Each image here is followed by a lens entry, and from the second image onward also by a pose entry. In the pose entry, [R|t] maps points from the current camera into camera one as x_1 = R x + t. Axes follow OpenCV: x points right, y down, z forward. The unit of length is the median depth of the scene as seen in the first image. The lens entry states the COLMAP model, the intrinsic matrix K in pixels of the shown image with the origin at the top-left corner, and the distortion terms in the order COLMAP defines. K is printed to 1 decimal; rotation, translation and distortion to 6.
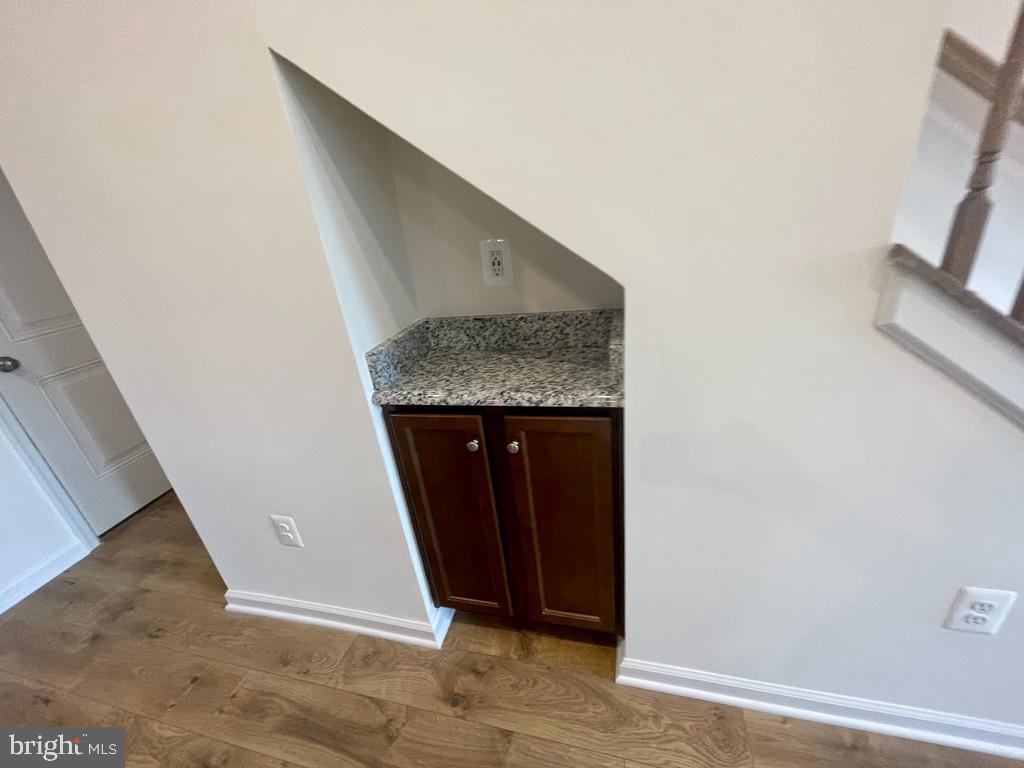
lens RADIAL K [[412.7, 0, 511.8], [0, 412.7, 388.6], [0, 0, 1]] dist [-0.001169, -0.000638]
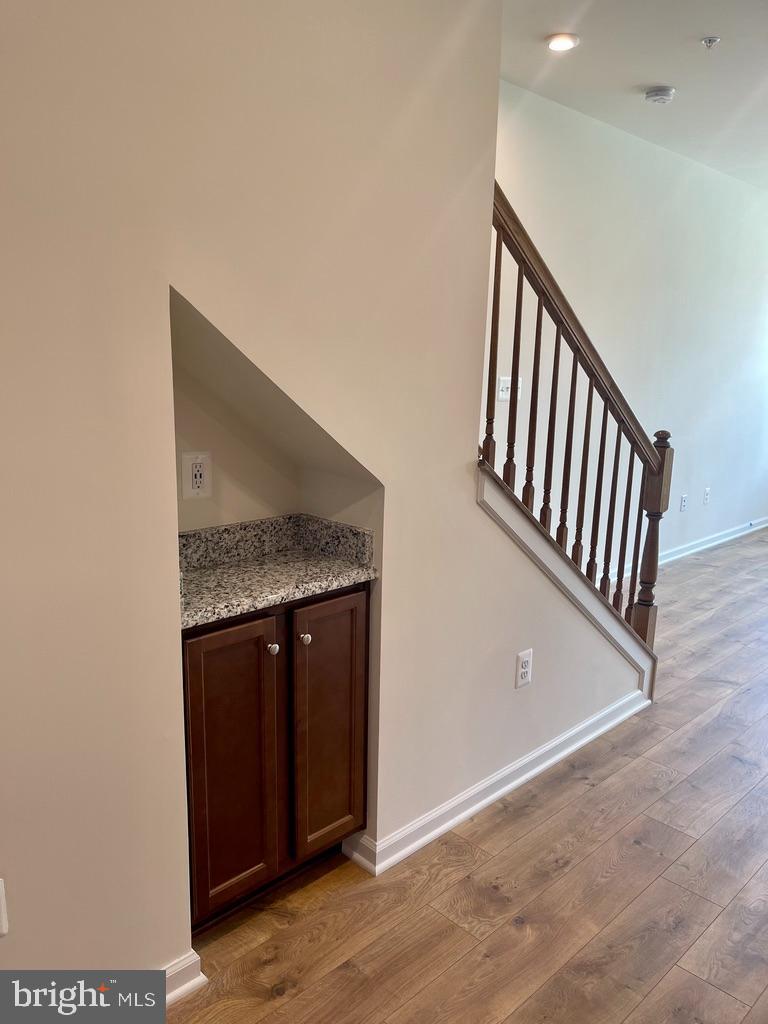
lens RADIAL K [[781.9, 0, 376.8], [0, 781.9, 515.6], [0, 0, 1]] dist [0.053164, -0.070061]
pose [[0.507862, -0.052815, 0.859818, -1.393115], [0.275733, 0.955573, -0.104168, 0.086129], [-0.816117, 0.289983, 0.499862, -0.212333]]
